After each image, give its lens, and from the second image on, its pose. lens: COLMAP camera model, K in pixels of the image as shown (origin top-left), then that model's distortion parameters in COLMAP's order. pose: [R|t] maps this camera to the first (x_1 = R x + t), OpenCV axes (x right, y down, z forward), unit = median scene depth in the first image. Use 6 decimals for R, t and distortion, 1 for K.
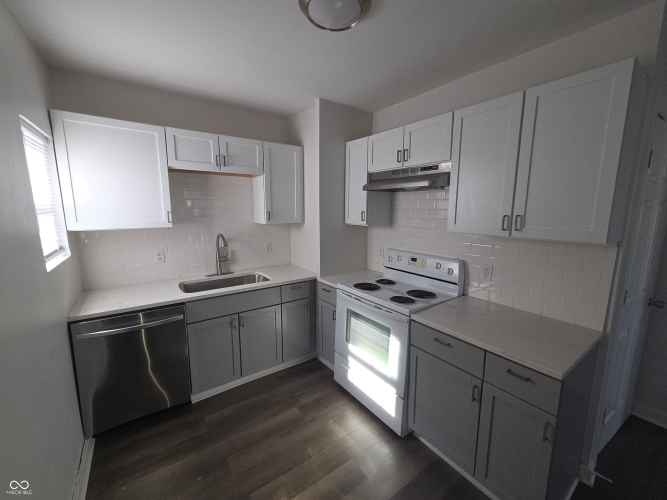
lens RADIAL K [[273.1, 0, 332.7], [0, 273.1, 250.7], [0, 0, 1]] dist [-0.000485, -0.000009]
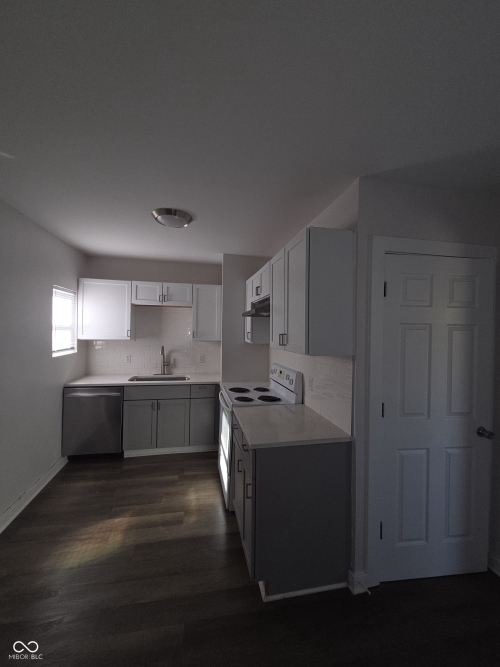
lens RADIAL K [[273.1, 0, 249.2], [0, 273.1, 331.7], [0, 0, 1]] dist [-0.000485, -0.000009]
pose [[0.914103, 0.013605, -0.405253, 0.710028], [-0.078886, 0.986307, -0.144827, 0.045502], [0.397734, 0.164356, 0.902660, -0.185098]]
